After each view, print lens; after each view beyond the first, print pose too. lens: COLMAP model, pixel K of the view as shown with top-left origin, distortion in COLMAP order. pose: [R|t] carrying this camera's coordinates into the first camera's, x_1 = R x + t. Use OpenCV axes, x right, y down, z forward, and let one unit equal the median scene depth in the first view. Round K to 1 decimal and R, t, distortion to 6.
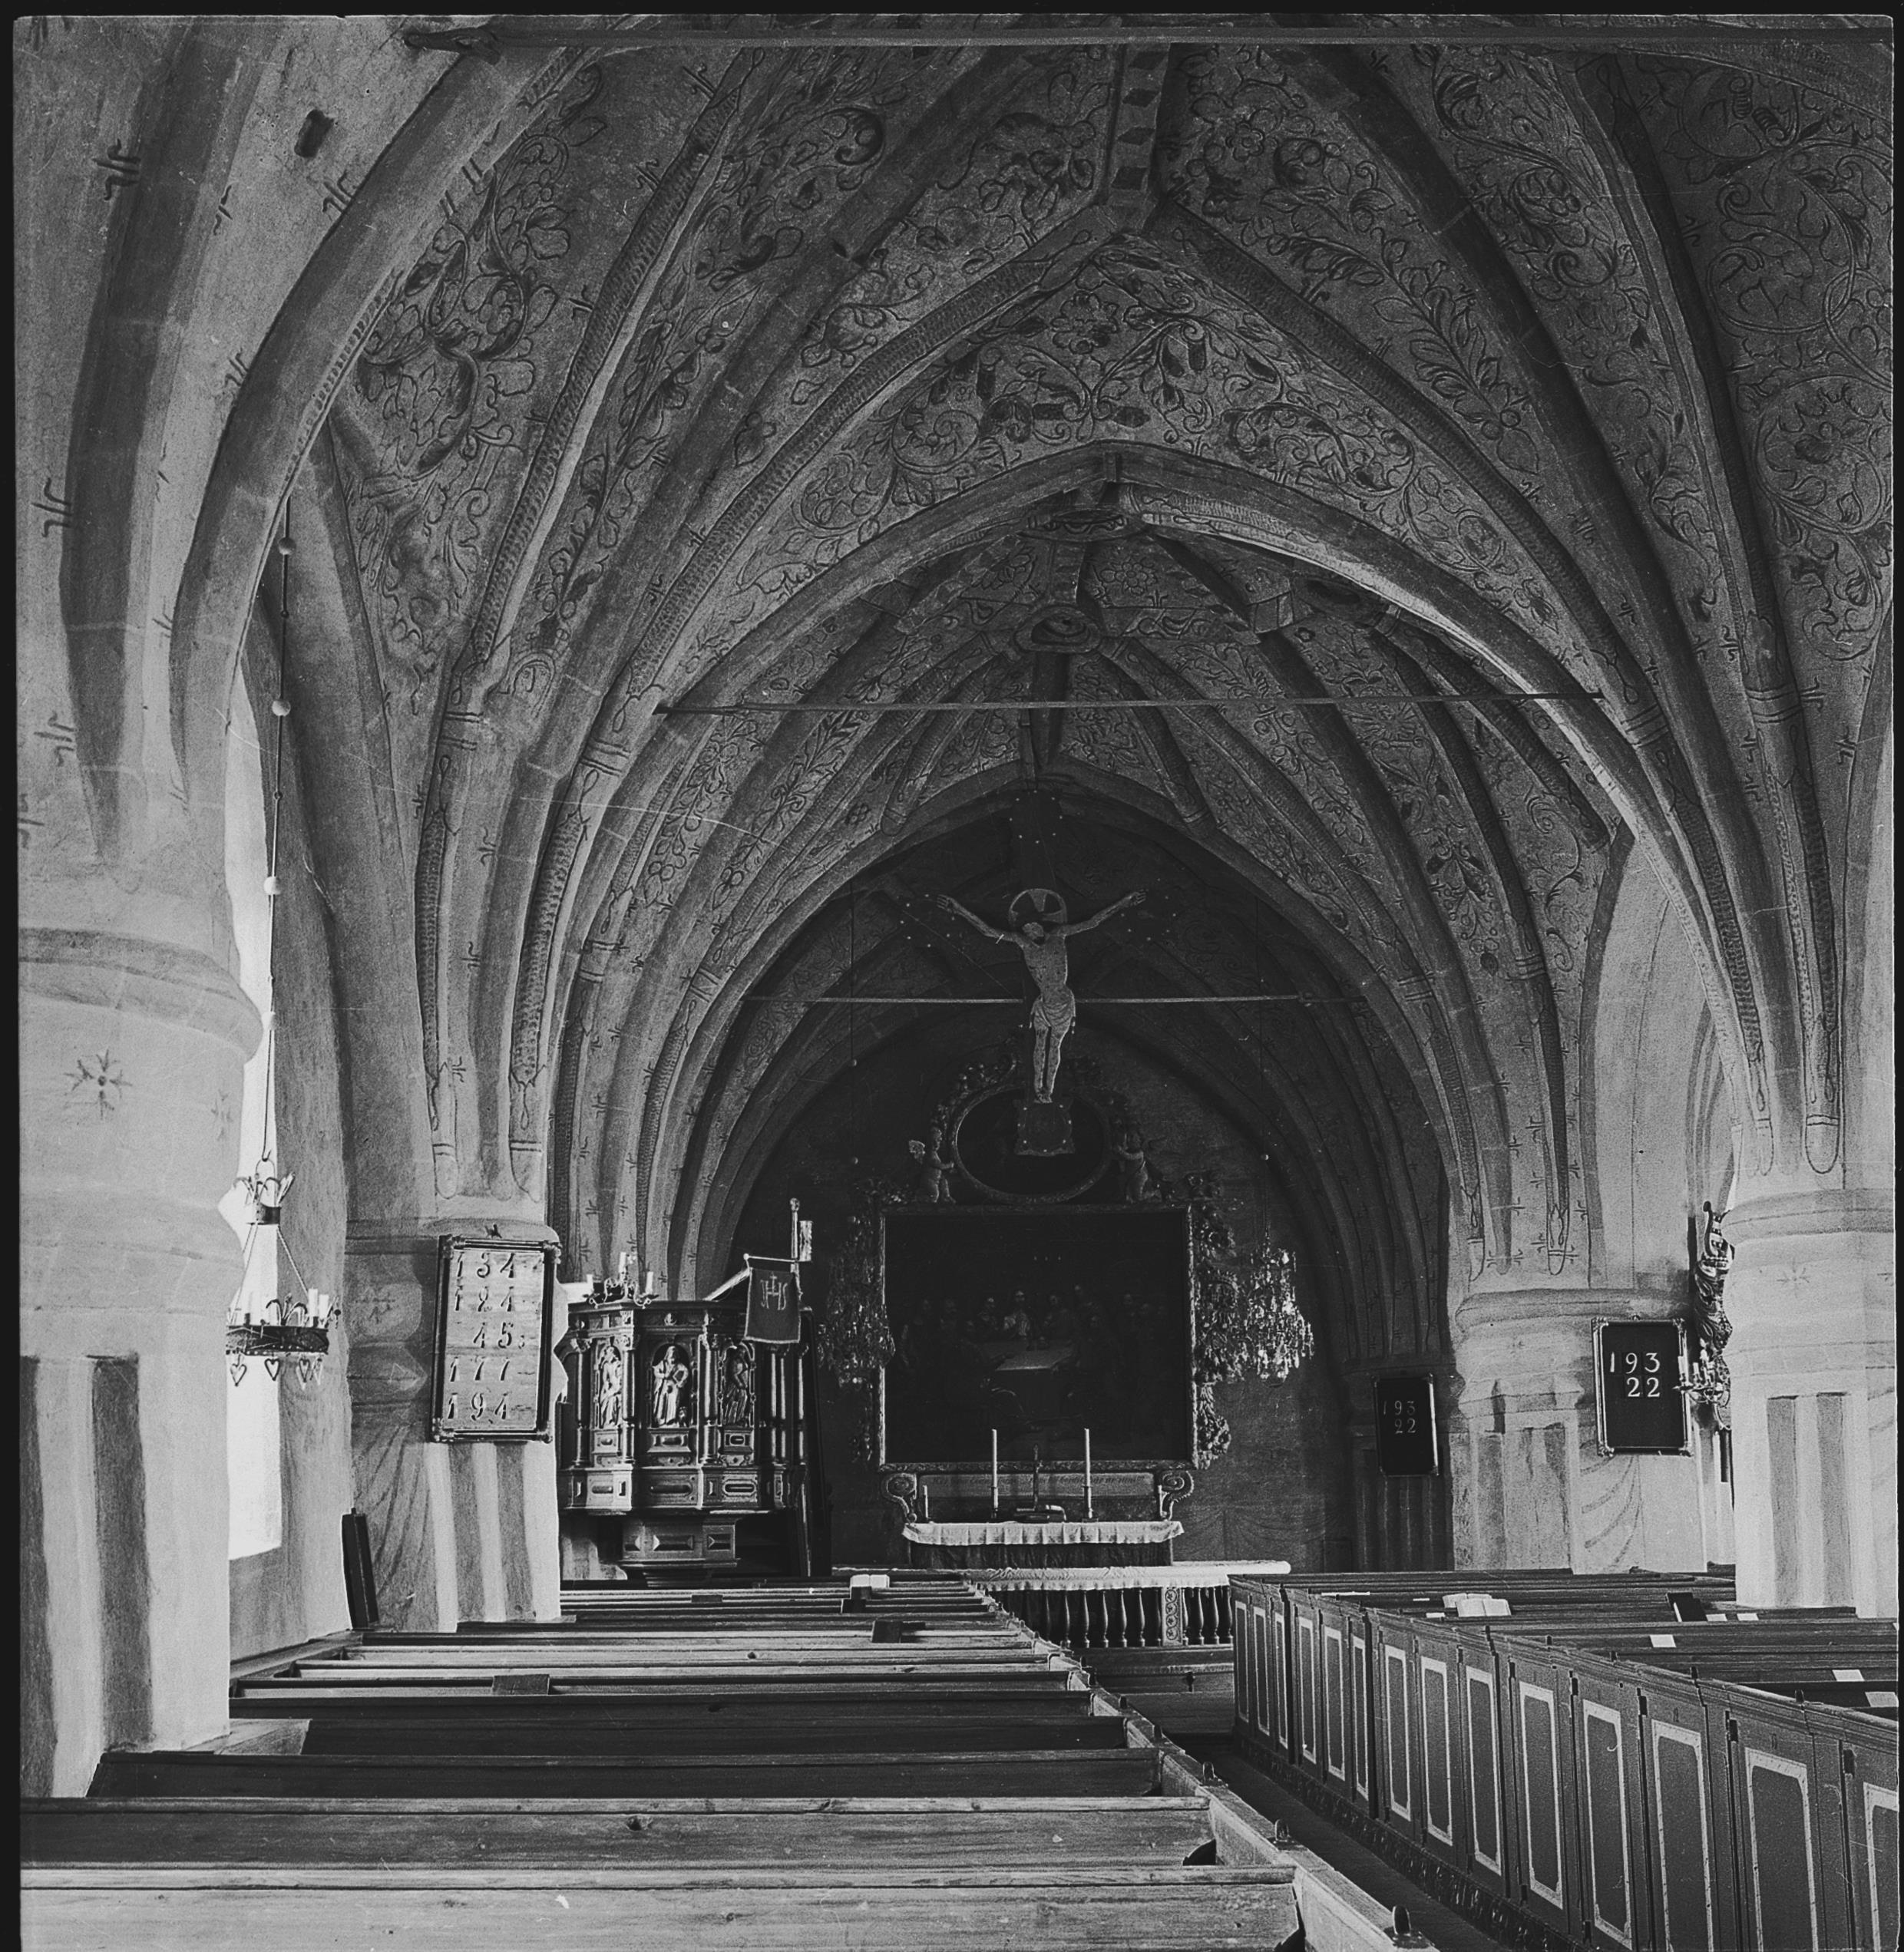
lens RADIAL K [[2821.1, 0, 952.6], [0, 2821.1, 1118.7], [0, 0, 1]] dist [0.034749, 0.031717]
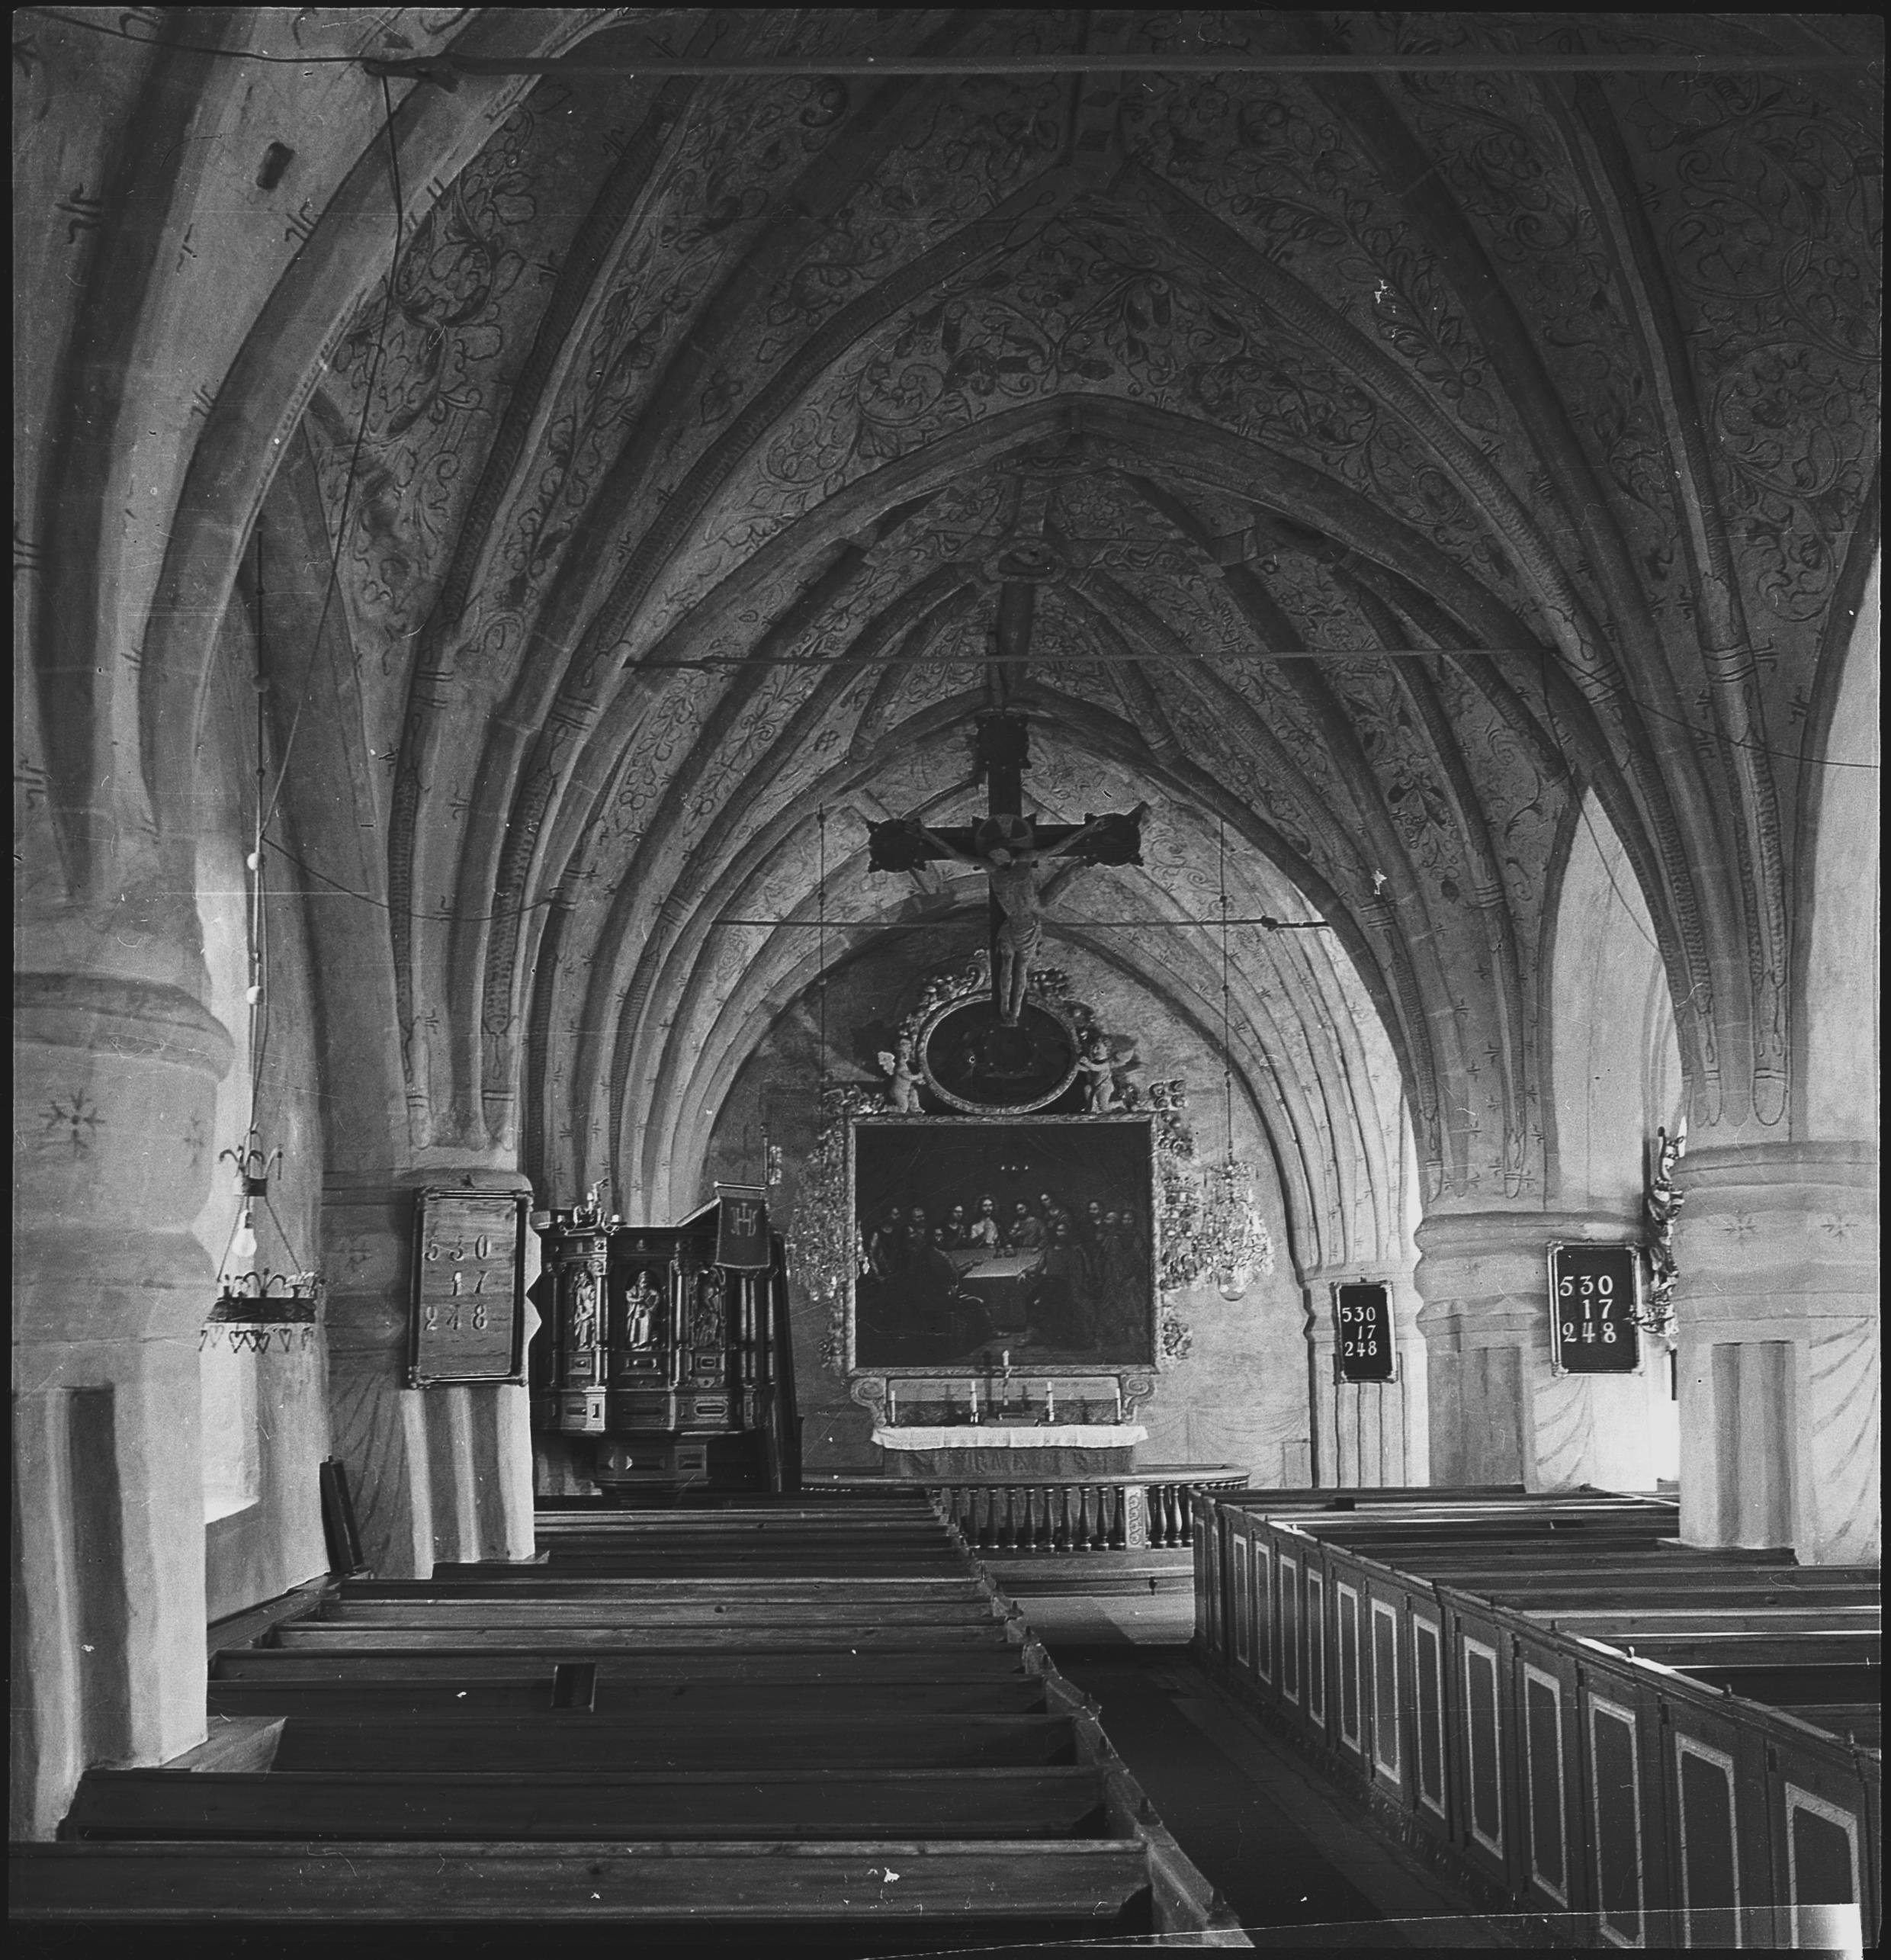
lens RADIAL K [[2785.3, 0, 921.3], [0, 2785.3, 1107.3], [0, 0, 1]] dist [0.022094, 0.080396]
pose [[0.999996, 0.001702, -0.002291, 0.004065], [-0.001599, 0.999027, 0.044074, -0.030746], [0.002364, -0.044070, 0.999026, -0.004954]]
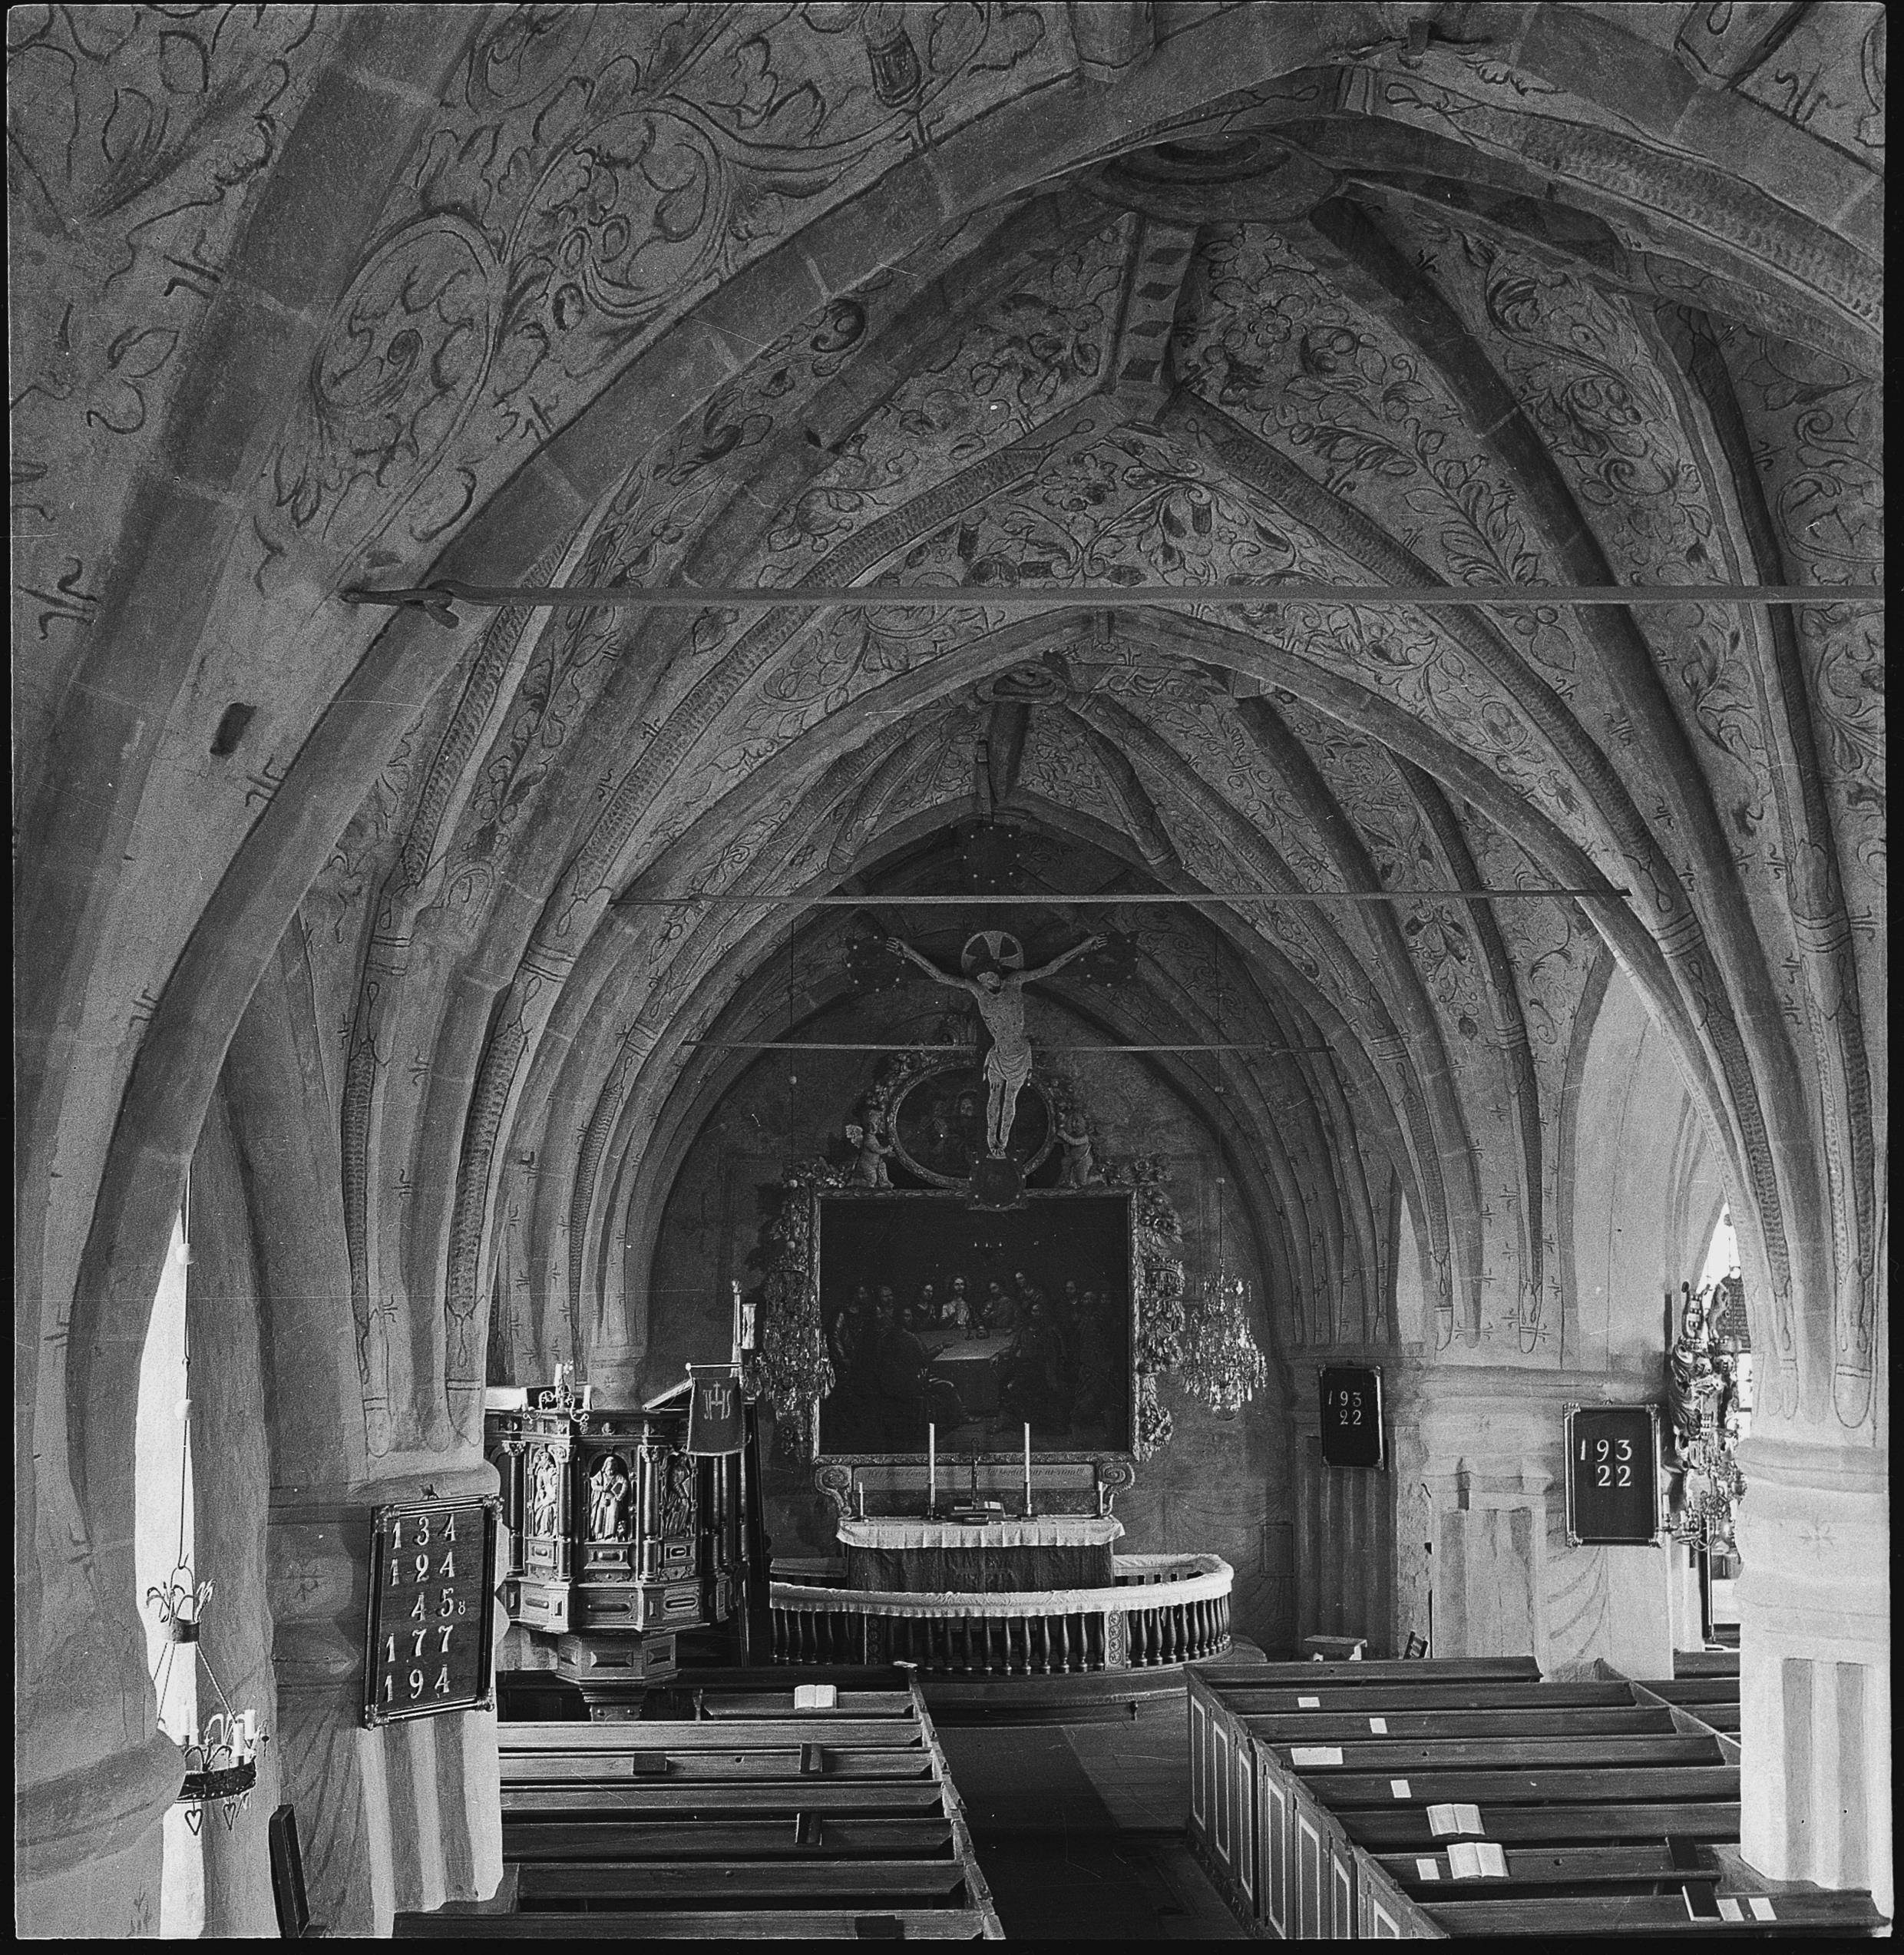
lens RADIAL K [[2787.0, 0, 932.9], [0, 2787.0, 1092.7], [0, 0, 1]] dist [0.005057, 0.047083]
pose [[0.999566, 0.008027, 0.028331, -0.023914], [-0.010657, 0.995522, 0.093930, -0.173049], [-0.027450, -0.094191, 0.995176, 0.097195]]
